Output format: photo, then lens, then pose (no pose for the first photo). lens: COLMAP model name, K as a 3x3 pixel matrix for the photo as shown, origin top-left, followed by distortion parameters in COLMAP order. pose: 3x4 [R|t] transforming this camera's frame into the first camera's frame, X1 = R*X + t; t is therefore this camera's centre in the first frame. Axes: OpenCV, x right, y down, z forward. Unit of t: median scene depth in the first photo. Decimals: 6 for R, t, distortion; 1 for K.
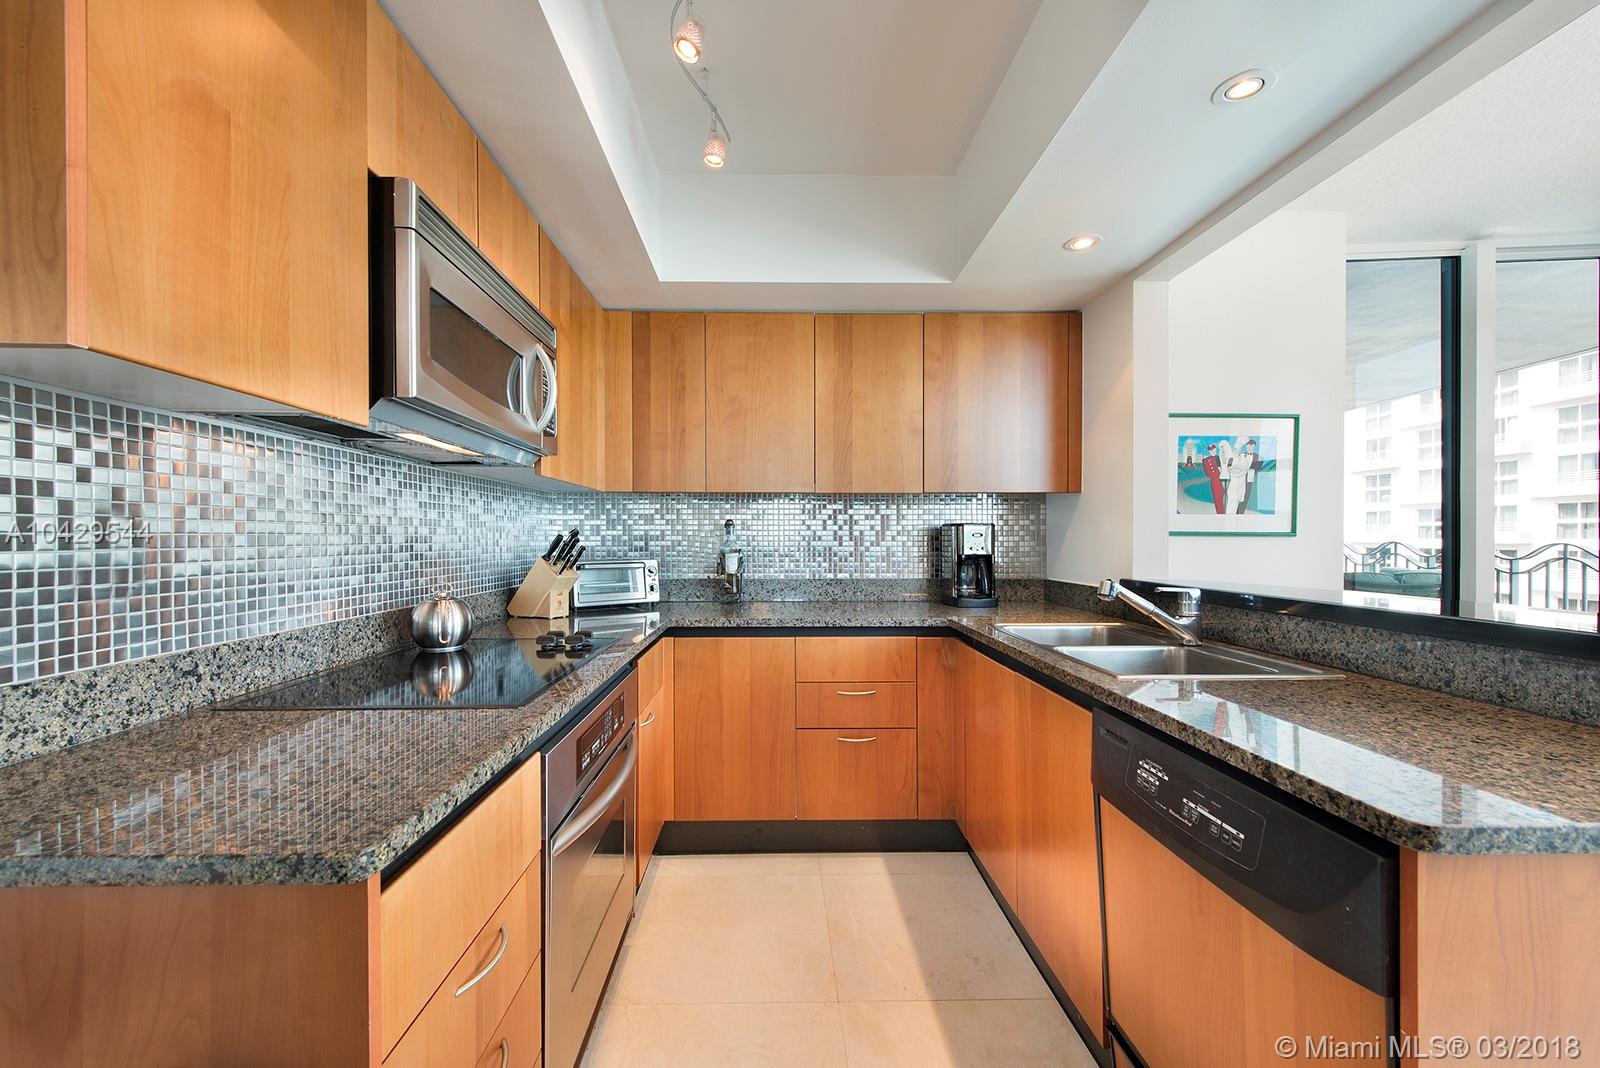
lens RADIAL K [[639.2, 0, 797.5], [0, 639.2, 540.0], [0, 0, 1]] dist [0.008055, -0.001694]
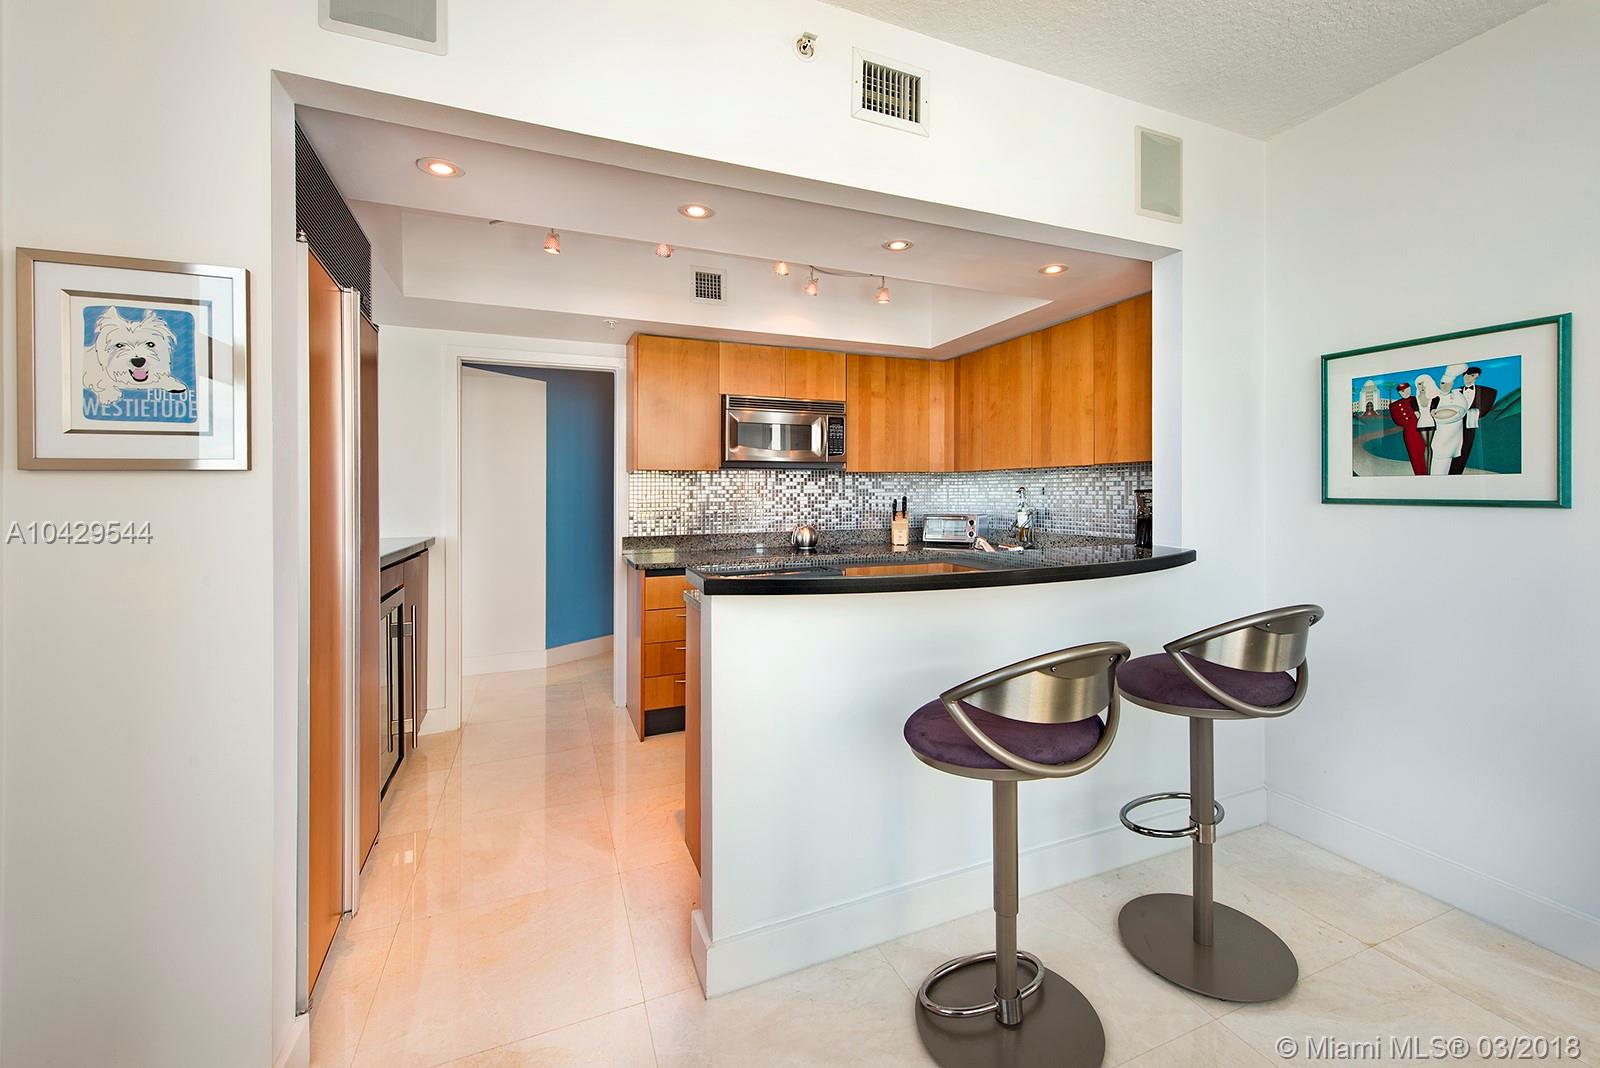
lens RADIAL K [[639.2, 0, 799.0], [0, 639.2, 498.6], [0, 0, 1]] dist [0.008055, -0.001694]
pose [[0.362561, 0.004912, -0.931947, 1.090254], [0.003871, 0.999970, 0.006776, -0.021454], [0.931952, -0.006064, 0.362531, 0.067647]]
